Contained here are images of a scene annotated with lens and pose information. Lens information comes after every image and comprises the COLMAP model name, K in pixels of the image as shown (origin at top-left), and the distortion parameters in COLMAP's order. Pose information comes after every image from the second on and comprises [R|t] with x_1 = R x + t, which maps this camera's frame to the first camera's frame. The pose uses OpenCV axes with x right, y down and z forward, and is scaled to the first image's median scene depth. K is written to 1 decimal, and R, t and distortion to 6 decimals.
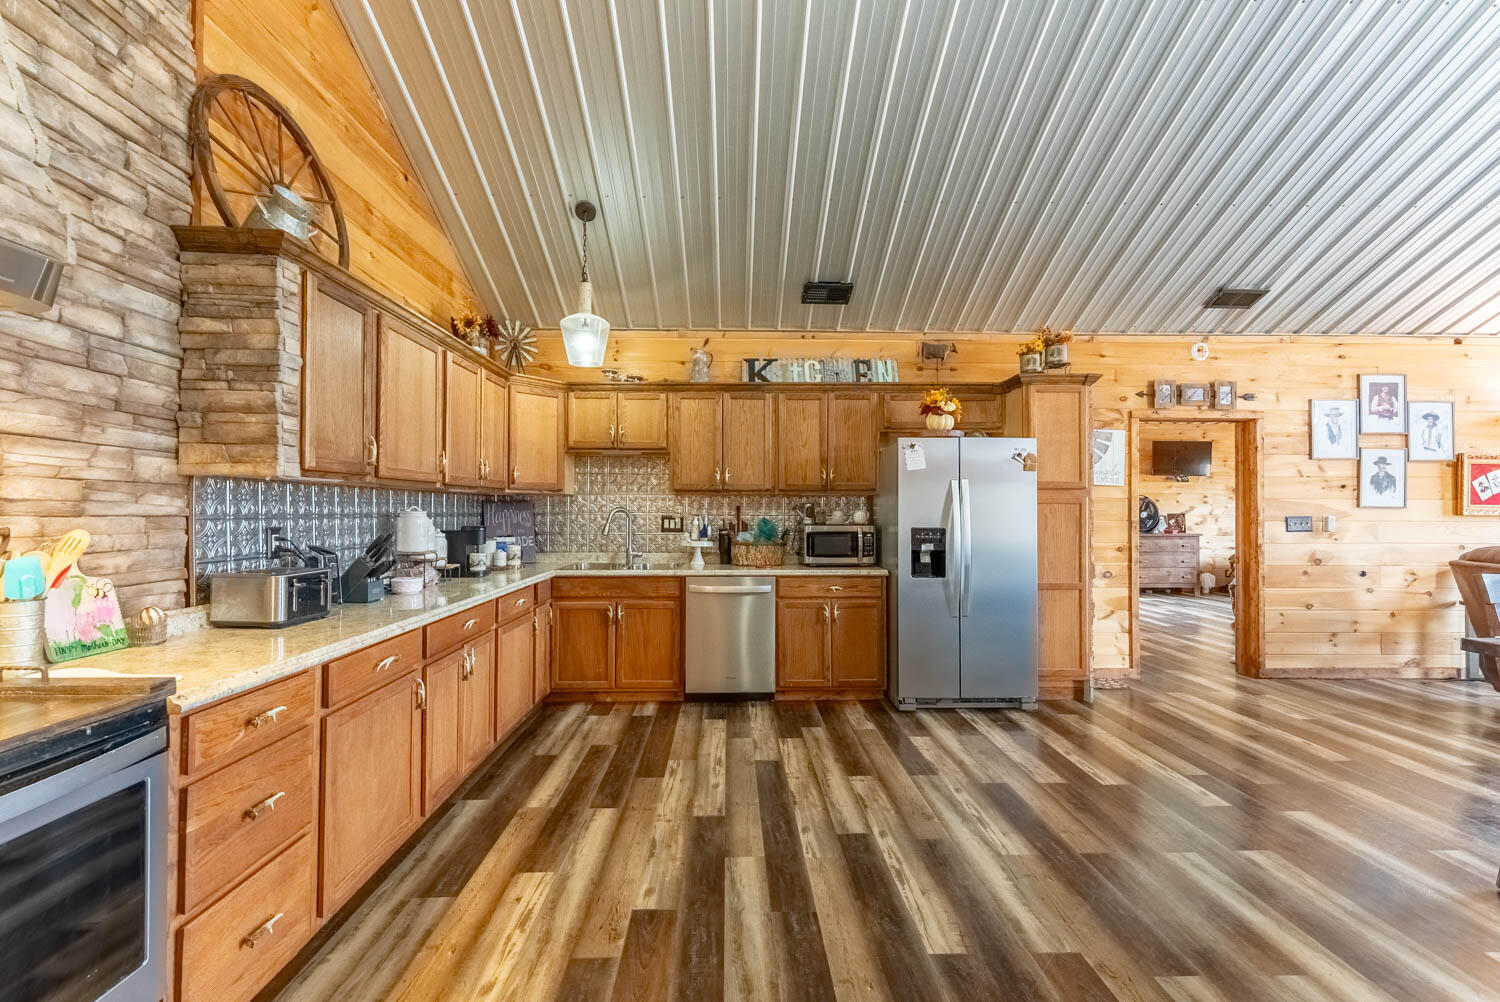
lens RADIAL K [[609.9, 0, 750.8], [0, 609.9, 501.4], [0, 0, 1]] dist [0.005094, -0.001829]
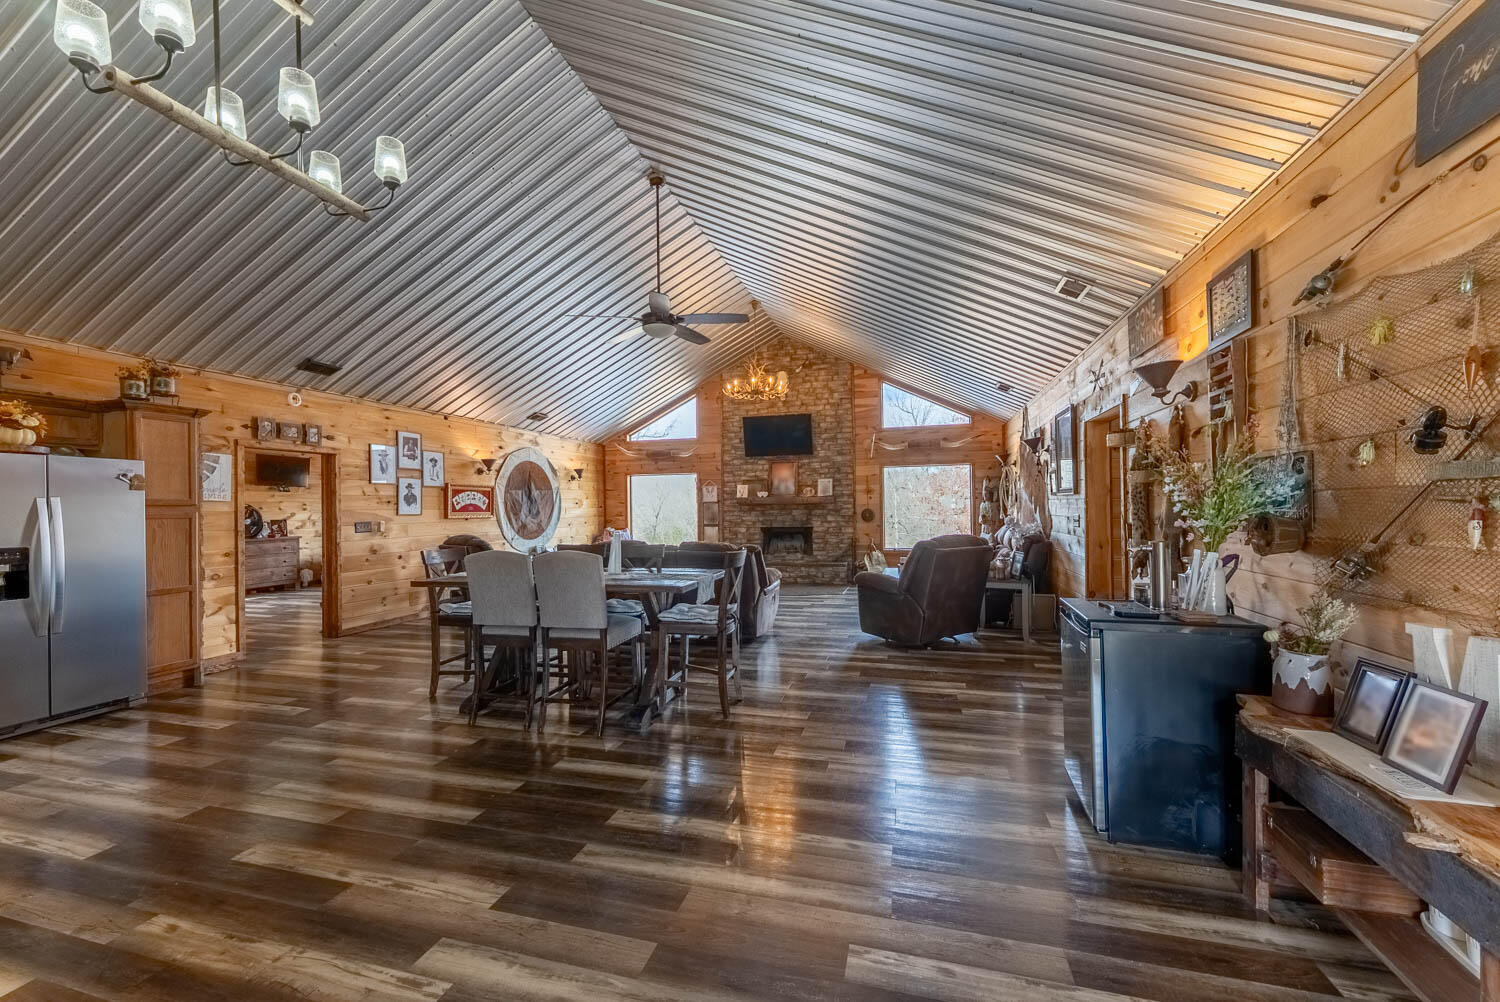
lens RADIAL K [[609.9, 0, 751.4], [0, 609.9, 504.8], [0, 0, 1]] dist [0.005094, -0.001829]
pose [[0.303560, -0.005361, 0.952797, -0.231177], [0.001170, 0.999986, 0.005253, -0.024591], [-0.952812, -0.000480, 0.303562, -0.350981]]
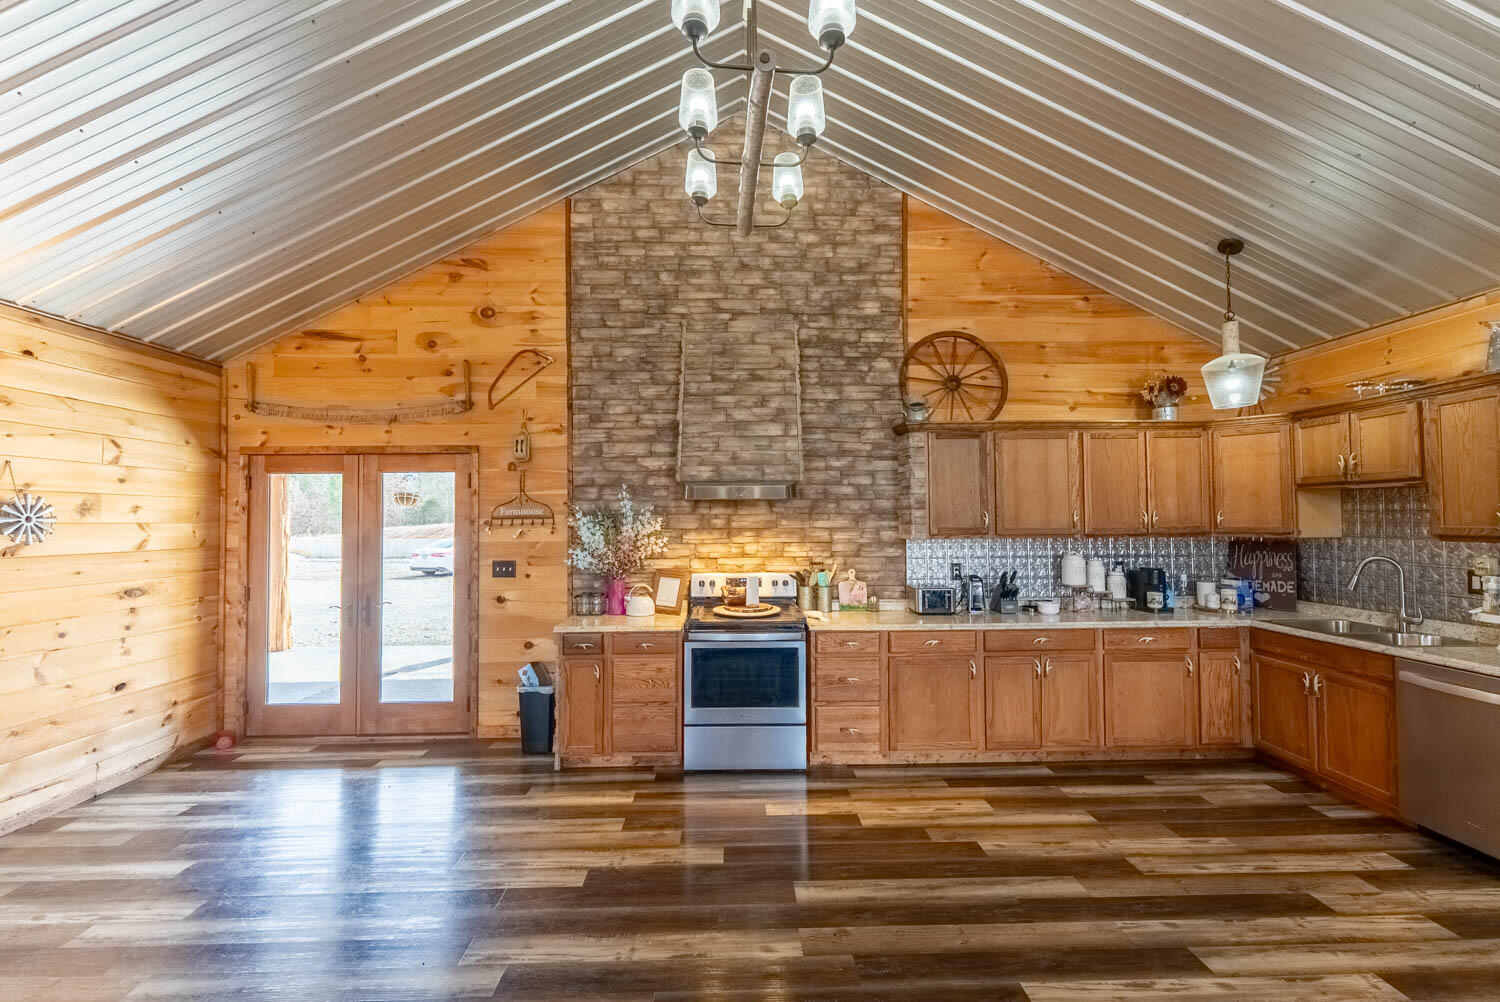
lens RADIAL K [[609.9, 0, 743.2], [0, 609.9, 500.8], [0, 0, 1]] dist [0.005094, -0.001829]
pose [[-0.003410, -0.035818, -0.999353, 0.541916], [0.022194, 0.999109, -0.035885, -0.047693], [0.999748, -0.022302, -0.002612, 0.187891]]
